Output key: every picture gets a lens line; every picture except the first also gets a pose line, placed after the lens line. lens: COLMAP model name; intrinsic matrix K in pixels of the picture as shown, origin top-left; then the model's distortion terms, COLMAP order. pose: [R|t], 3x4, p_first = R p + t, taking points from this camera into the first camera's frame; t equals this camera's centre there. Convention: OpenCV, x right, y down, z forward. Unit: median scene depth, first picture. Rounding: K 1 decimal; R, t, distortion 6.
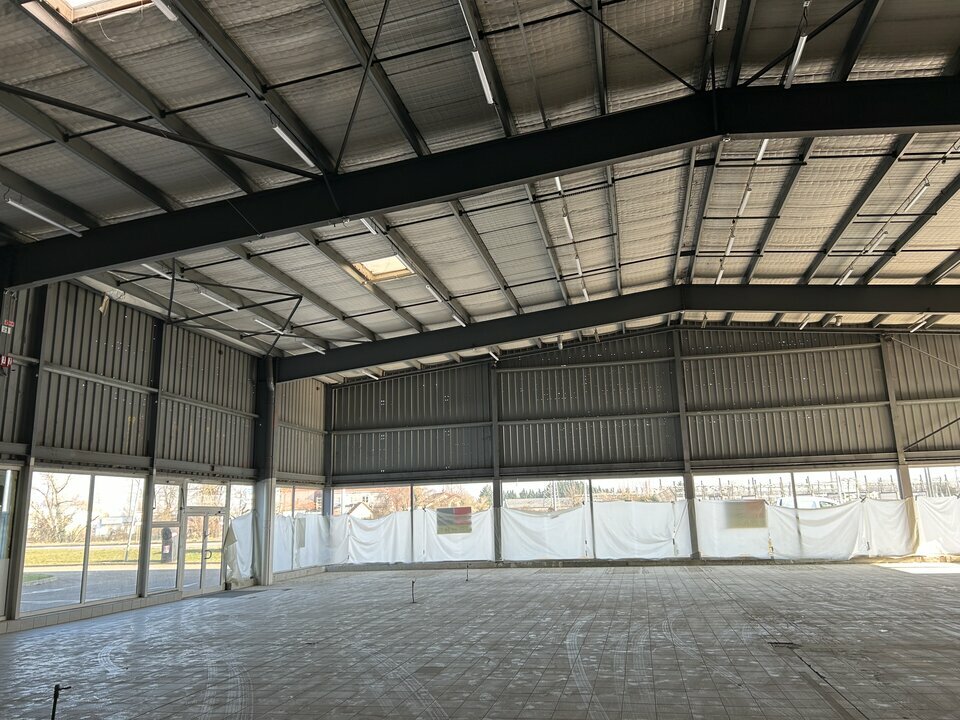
lens RADIAL K [[726.8, 0, 480.2], [0, 726.8, 338.1], [0, 0, 1]] dist [0.051831, -0.109452]
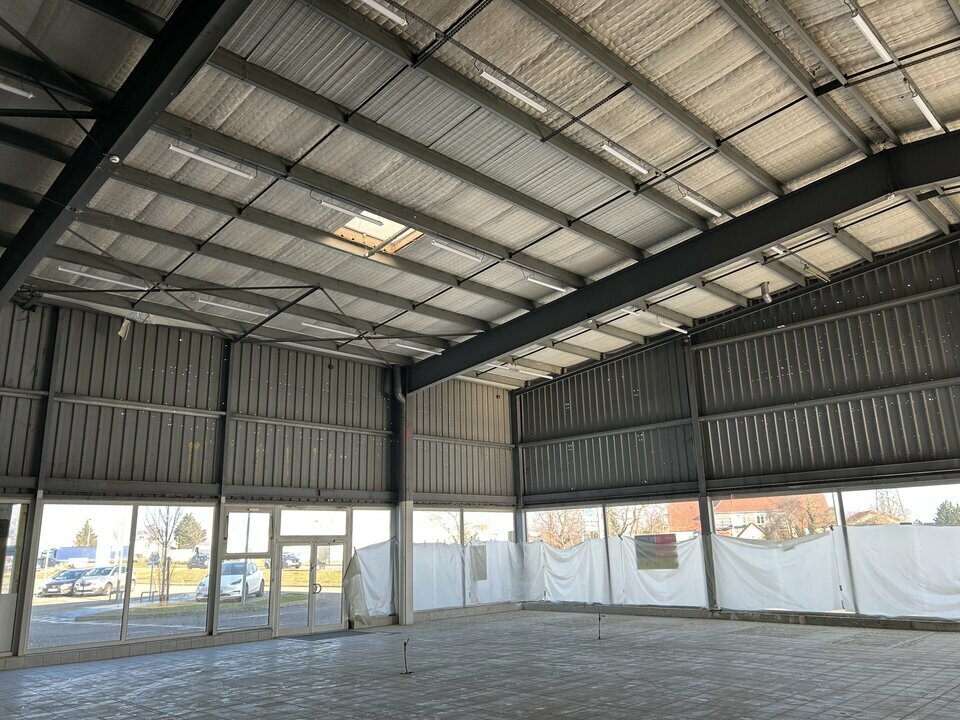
lens RADIAL K [[724.6, 0, 480.0], [0, 724.6, 360.0], [0, 0, 1]] dist [0.051562, -0.093648]
pose [[0.830884, -0.128925, -0.541304, 0.252101], [0.131199, 0.990753, -0.034586, 0.057534], [0.540757, -0.042282, 0.840115, 0.284330]]
